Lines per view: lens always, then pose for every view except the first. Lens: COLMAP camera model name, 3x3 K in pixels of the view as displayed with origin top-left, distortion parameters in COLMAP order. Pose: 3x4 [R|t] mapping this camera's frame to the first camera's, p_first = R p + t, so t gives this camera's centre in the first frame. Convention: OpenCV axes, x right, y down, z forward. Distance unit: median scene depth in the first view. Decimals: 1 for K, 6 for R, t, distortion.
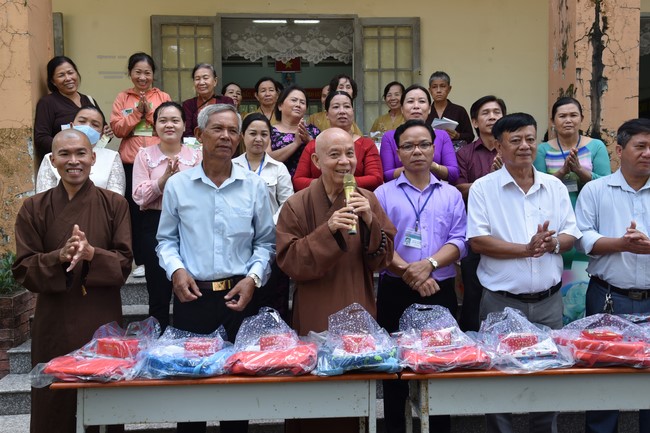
lens RADIAL K [[650.8, 0, 321.4], [0, 650.8, 227.7], [0, 0, 1]] dist [-0.009343, 0.123385]
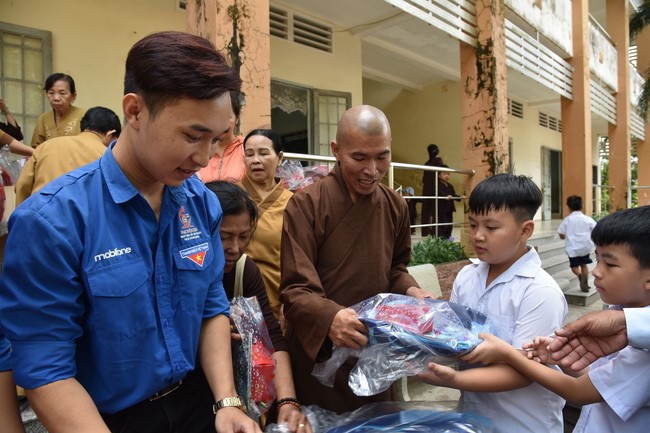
lens RADIAL K [[438.2, 0, 320.9], [0, 438.2, 224.7], [0, 0, 1]] dist [-0.122722, 0.057063]
pose [[0.777759, -0.019003, 0.628275, 0.202575], [0.037565, 0.999162, -0.016281, -0.022672], [-0.627439, 0.036264, 0.777821, 0.793000]]
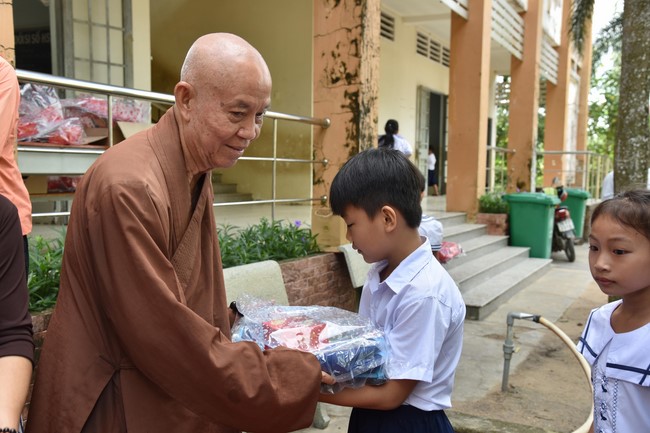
lens RADIAL K [[718.6, 0, 323.7], [0, 718.6, 227.1], [0, 0, 1]] dist [0.038849, 0.277249]
pose [[0.504471, -0.041235, 0.862443, 0.074159], [0.023636, 0.999144, 0.033945, -0.027651], [-0.863105, 0.003260, 0.505014, 0.796618]]
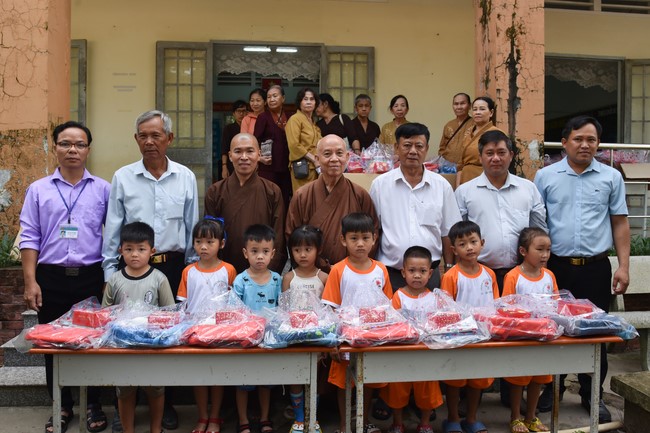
lens RADIAL K [[513.2, 0, 313.7], [0, 513.2, 213.3], [0, 0, 1]] dist [-0.112621, 0.070193]
pose [[0.999527, 0.017394, 0.025346, 0.050732], [-0.017291, 0.999841, -0.004278, -0.001276], [-0.025416, 0.003838, 0.999670, 0.121534]]
